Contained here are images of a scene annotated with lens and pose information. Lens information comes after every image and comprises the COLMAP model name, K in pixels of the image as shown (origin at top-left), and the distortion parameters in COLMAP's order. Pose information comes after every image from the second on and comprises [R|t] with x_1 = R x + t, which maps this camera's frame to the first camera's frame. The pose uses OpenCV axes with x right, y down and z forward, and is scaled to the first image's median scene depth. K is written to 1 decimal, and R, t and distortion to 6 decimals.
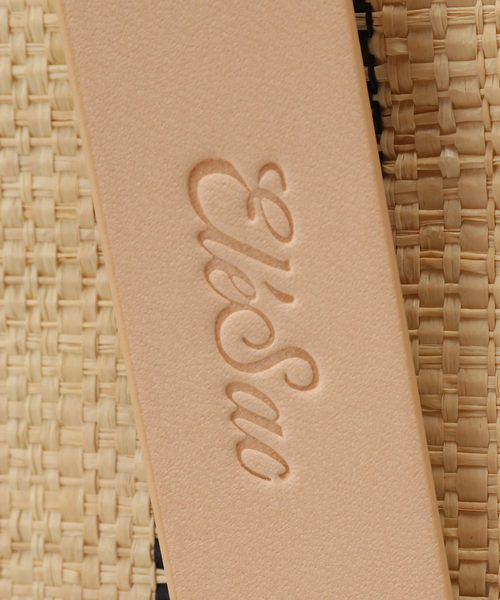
lens RADIAL K [[1455.0, 0, 249.8], [0, 1455.0, 300.0], [0, 0, 1]] dist [-0.025552, 0.000000]
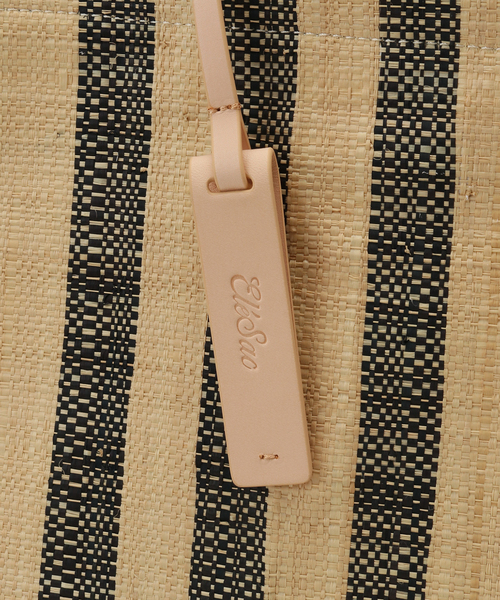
lens RADIAL K [[881.3, 0, 250.0], [0, 881.3, 300.0], [0, 0, 1]] dist [0.088934, 0.000000]
pose [[0.994340, 0.070318, 0.079645, -0.136298], [-0.081064, 0.986697, 0.140915, -0.279679], [-0.068677, -0.146574, 0.986813, -0.931239]]
